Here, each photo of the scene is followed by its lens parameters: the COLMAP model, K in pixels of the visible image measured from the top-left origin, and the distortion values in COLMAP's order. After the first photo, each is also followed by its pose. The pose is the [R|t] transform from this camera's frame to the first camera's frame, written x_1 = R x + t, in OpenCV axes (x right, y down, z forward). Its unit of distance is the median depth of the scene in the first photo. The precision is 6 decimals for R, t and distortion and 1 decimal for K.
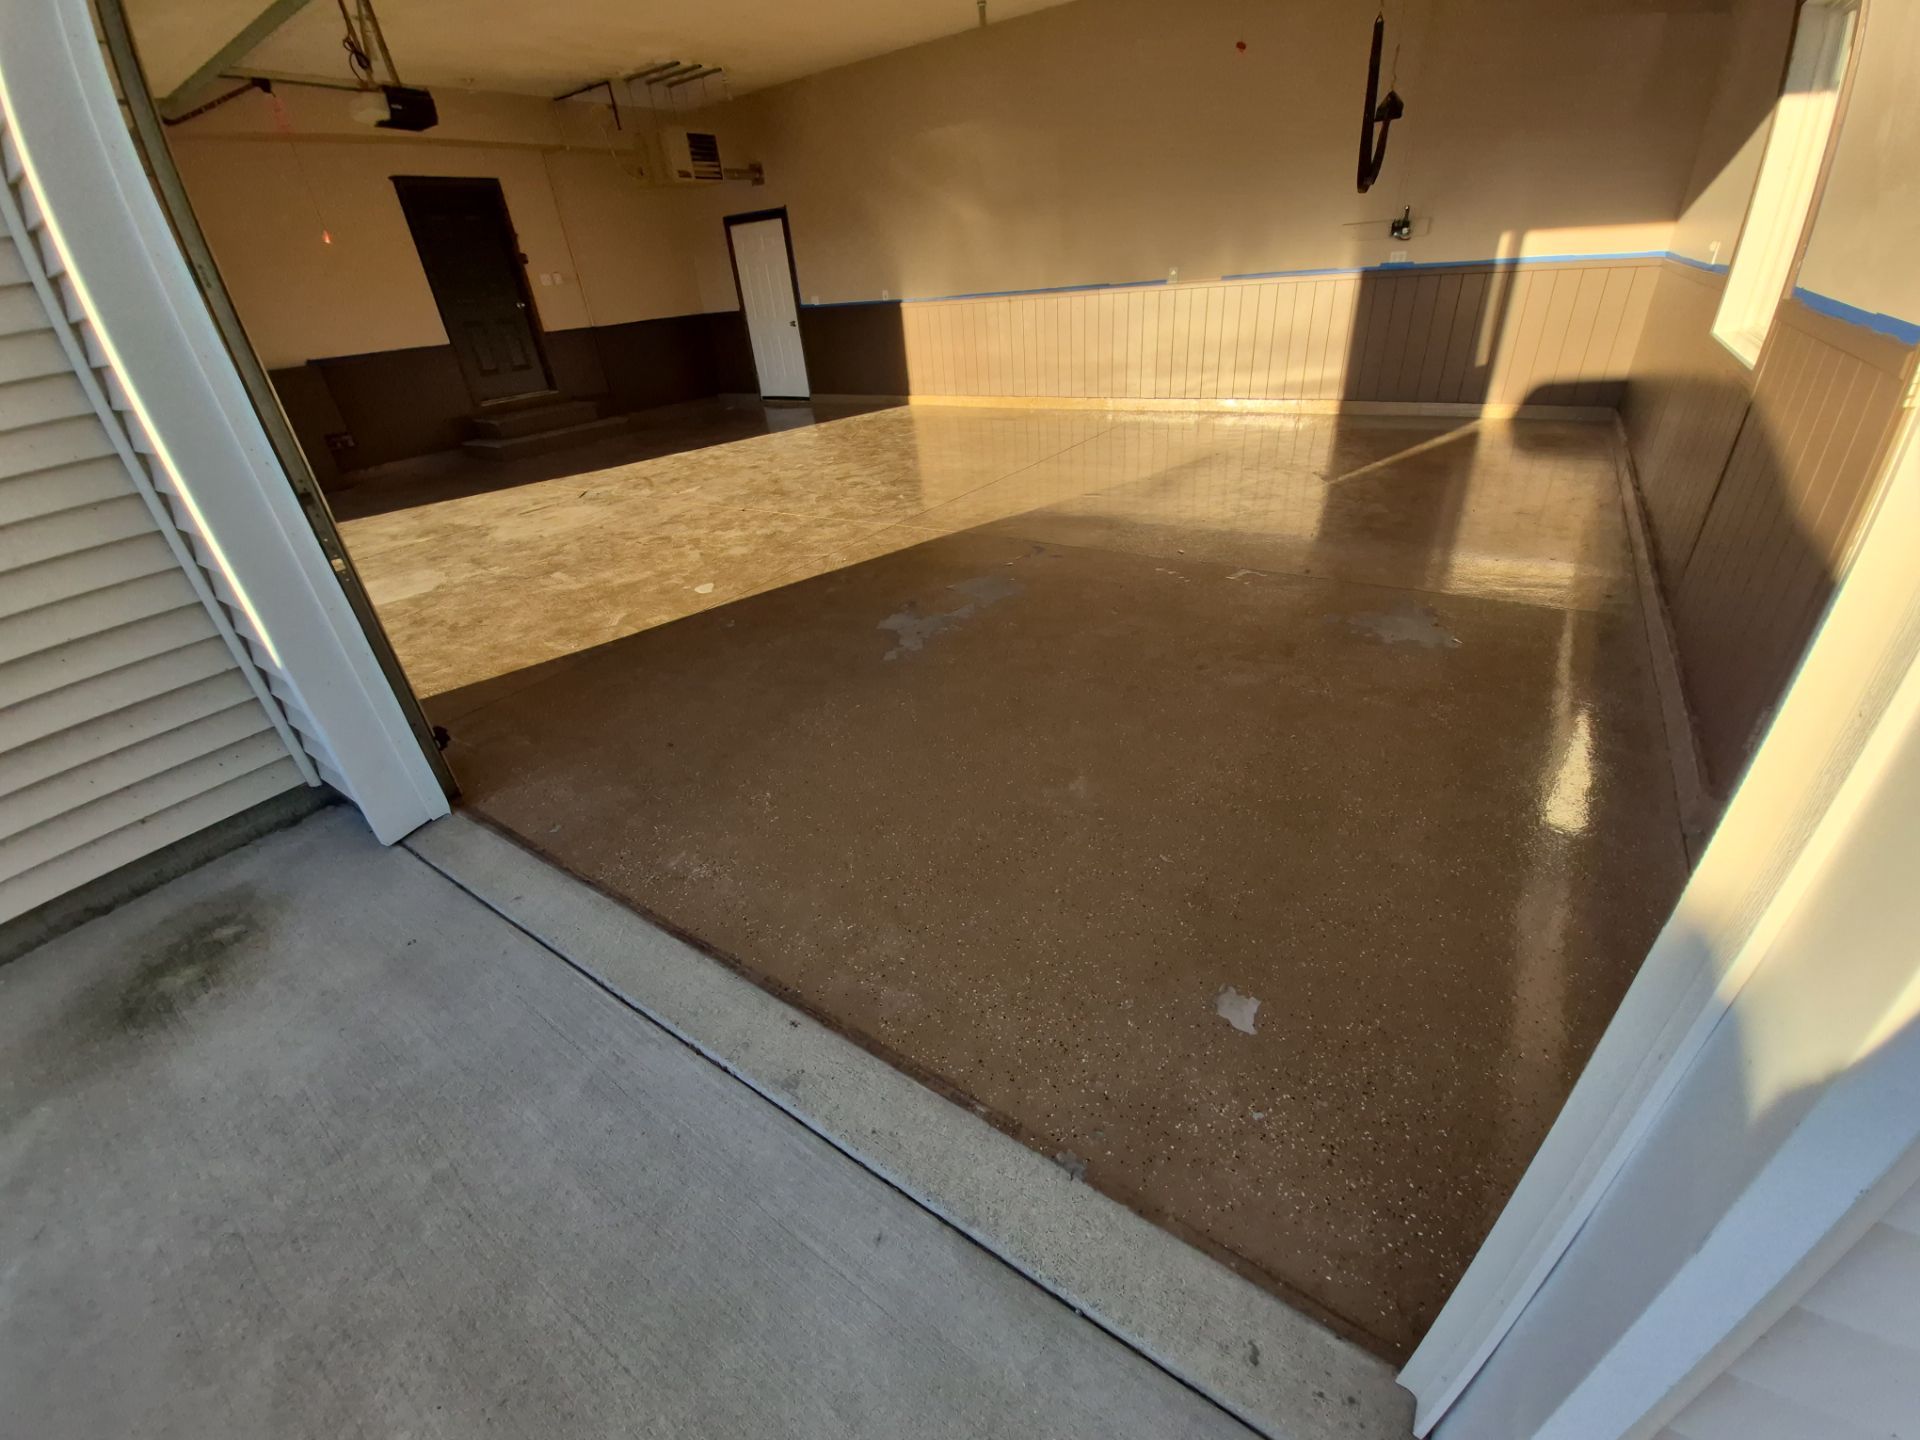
lens RADIAL K [[767.9, 0, 963.6], [0, 767.9, 695.6], [0, 0, 1]] dist [-0.004946, -0.009373]
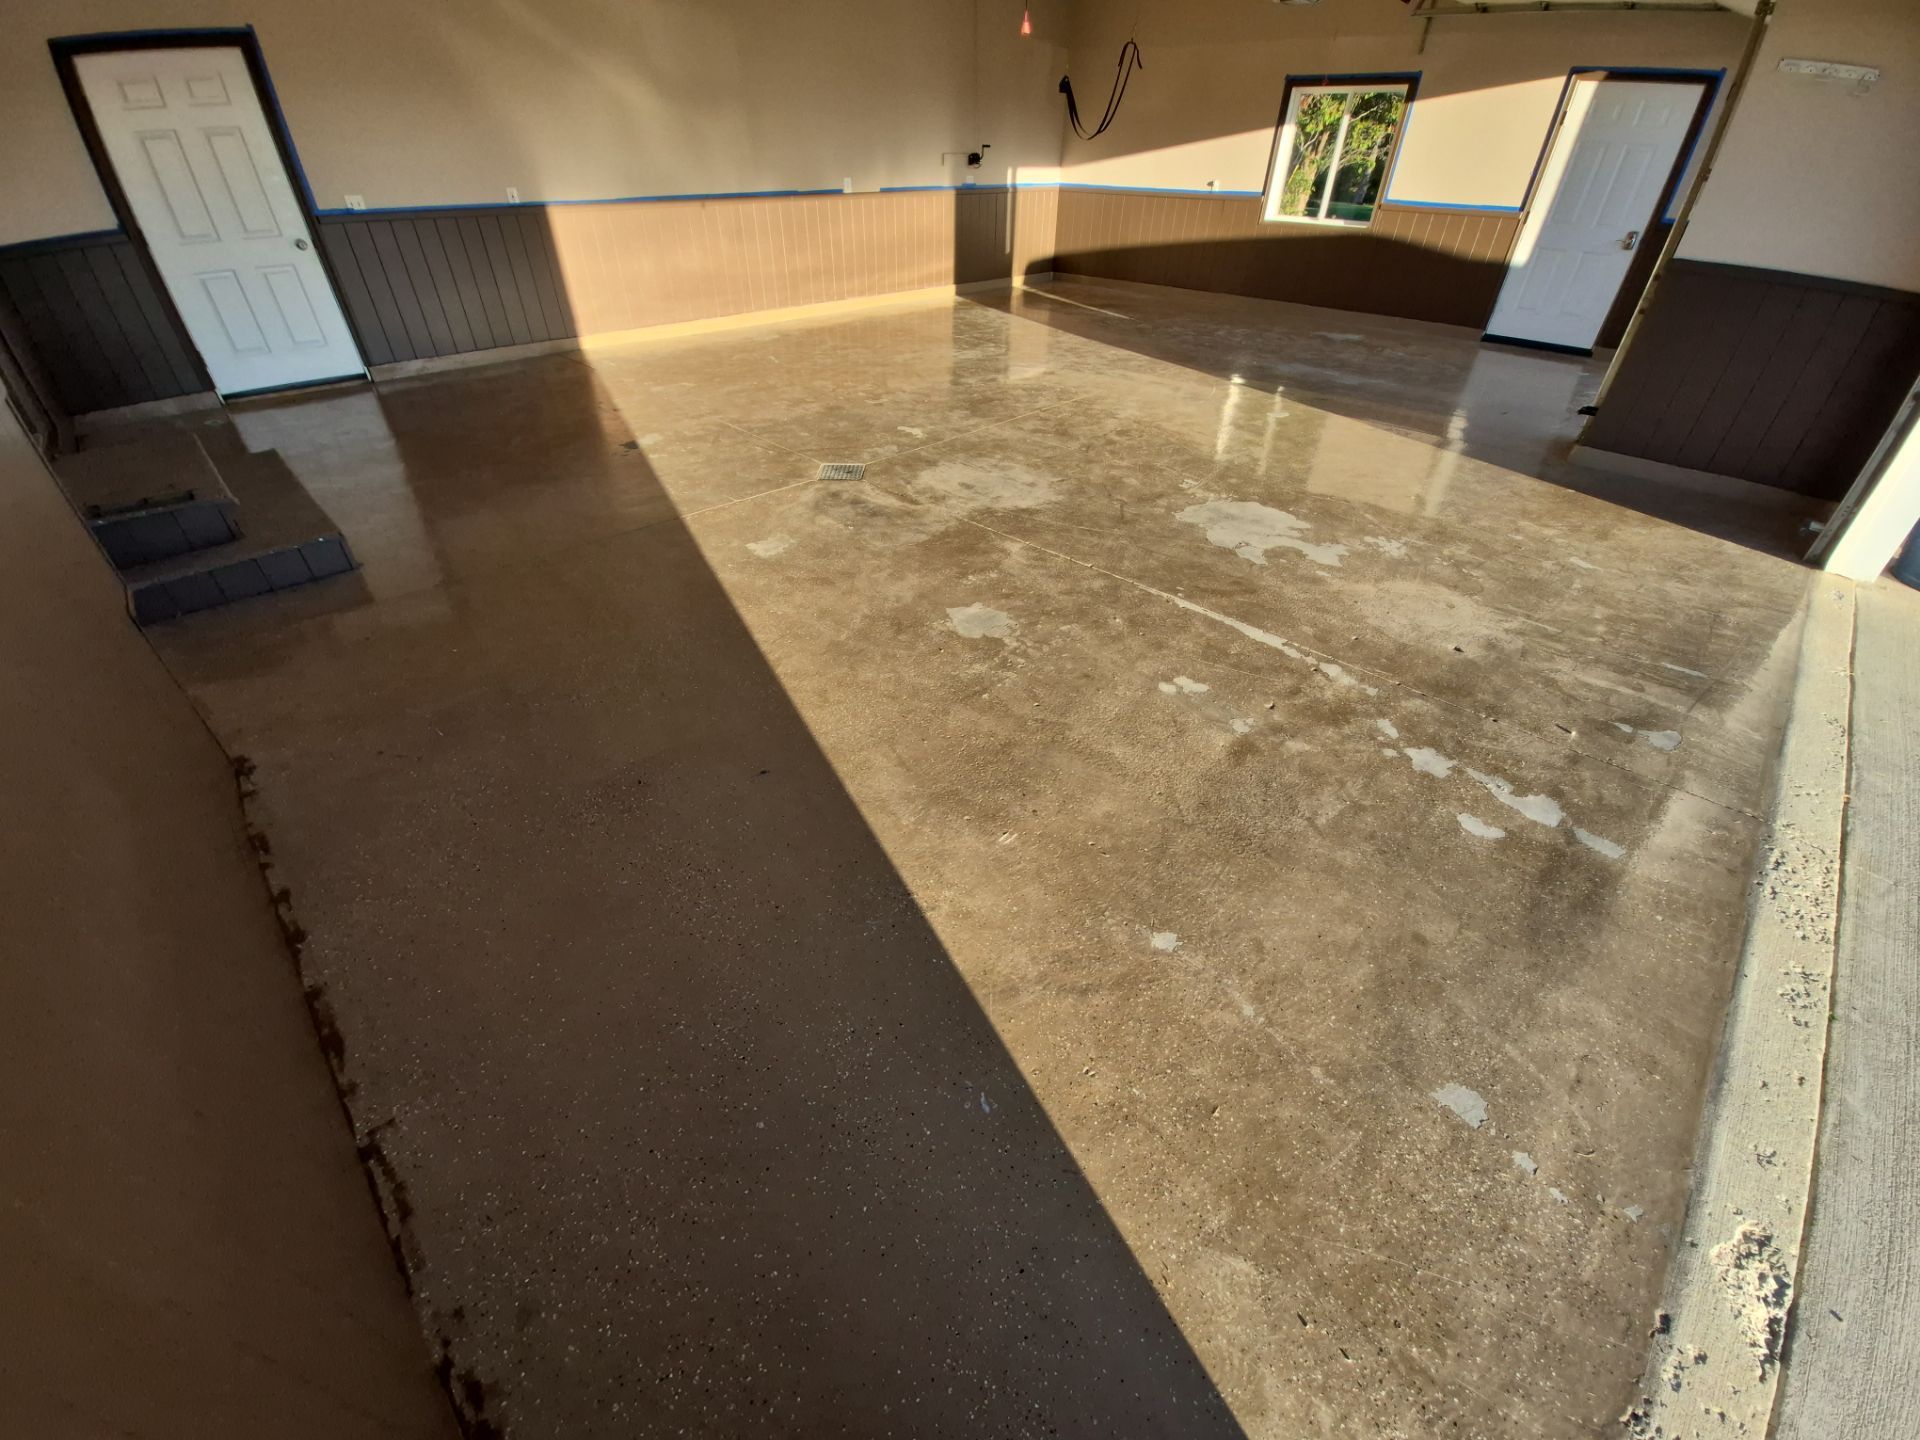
lens RADIAL K [[767.9, 0, 950.0], [0, 767.9, 709.1], [0, 0, 1]] dist [-0.004946, -0.009373]
pose [[0.195984, -0.515434, 0.834217, -1.411869], [0.452256, 0.802347, 0.389493, -0.391737], [-0.870089, 0.300945, 0.390355, 0.867931]]
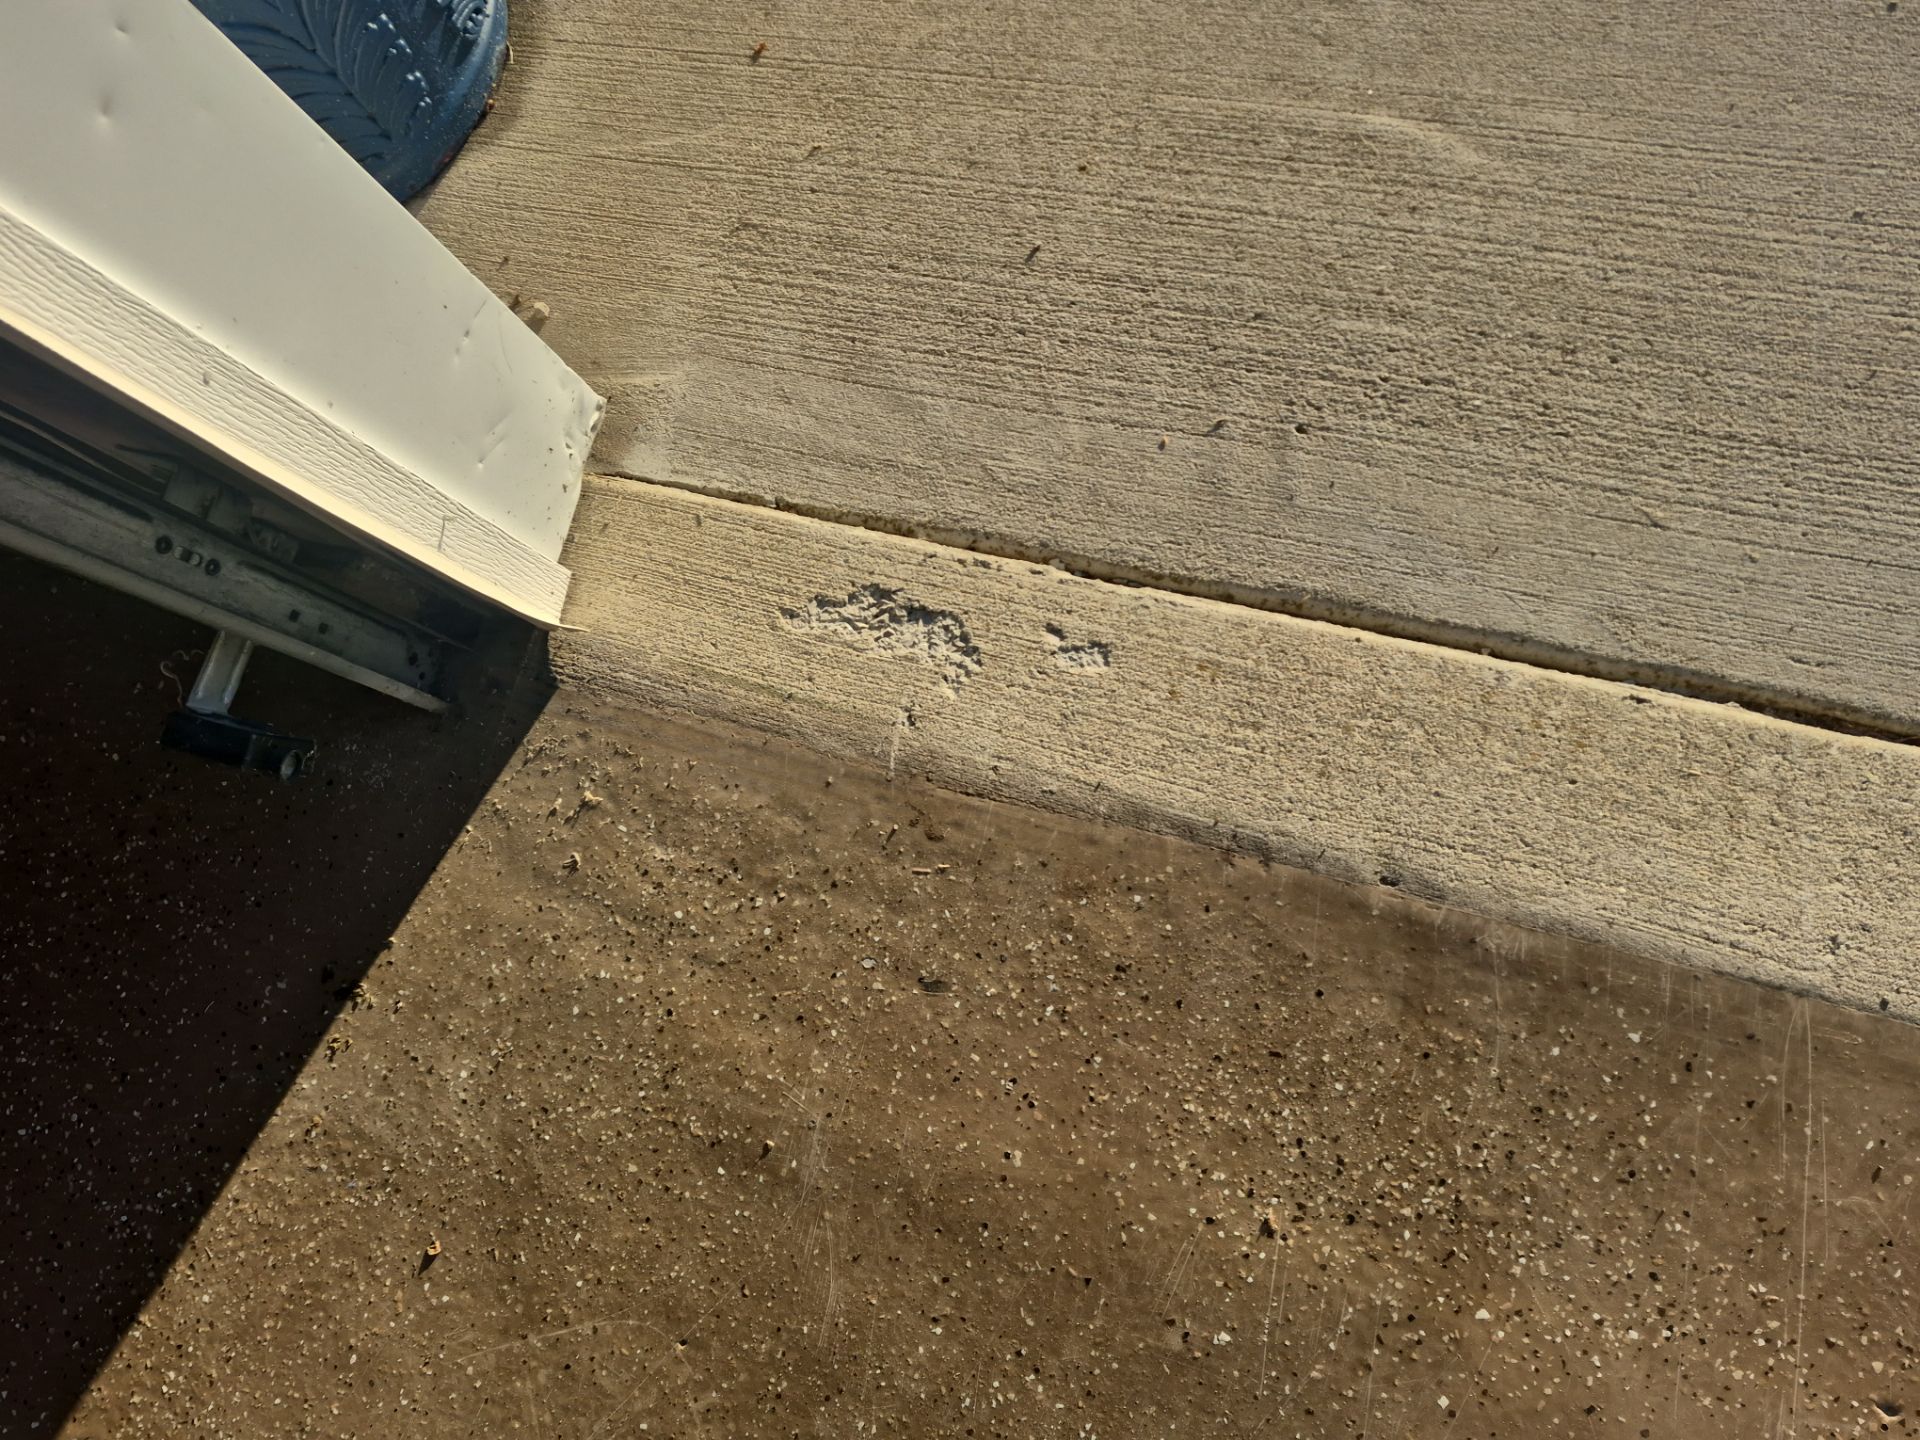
lens RADIAL K [[1382.4, 0, 956.5], [0, 1382.4, 719.6], [0, 0, 1]] dist [0.073660, -0.082250]
pose [[-0.907929, 0.359099, 0.216130, -0.743022], [0.123019, -0.264633, 0.956470, -0.073307], [0.400663, 0.894996, 0.196092, 0.419053]]
